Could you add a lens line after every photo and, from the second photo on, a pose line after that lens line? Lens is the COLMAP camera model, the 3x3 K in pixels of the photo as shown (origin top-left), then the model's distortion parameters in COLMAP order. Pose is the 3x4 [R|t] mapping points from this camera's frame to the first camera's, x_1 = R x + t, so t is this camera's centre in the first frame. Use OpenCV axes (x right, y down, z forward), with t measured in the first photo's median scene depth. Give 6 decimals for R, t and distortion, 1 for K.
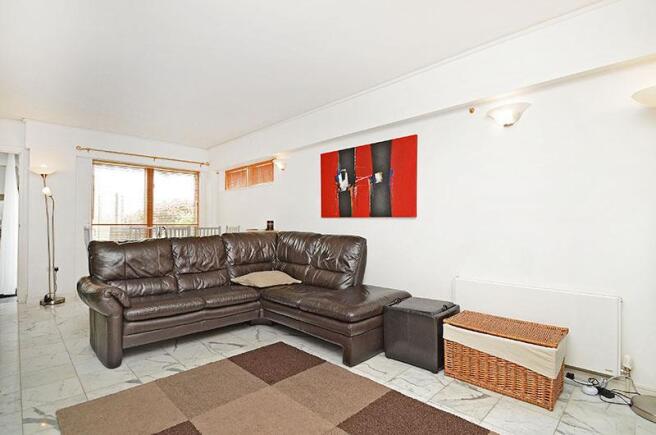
lens RADIAL K [[326.0, 0, 328.0], [0, 326.0, 217.5], [0, 0, 1]] dist [0.000550, -0.000064]
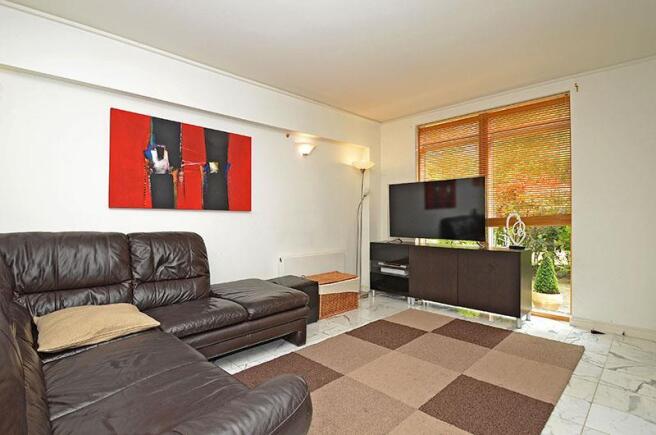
lens RADIAL K [[318.1, 0, 328.0], [0, 318.1, 217.5], [0, 0, 1]] dist [-0.000484, -0.000092]
pose [[0.002349, 0.005548, 0.999982, -0.730837], [-0.008341, 0.999950, -0.005529, 0.021365], [-0.999962, -0.008328, 0.002396, 0.658374]]
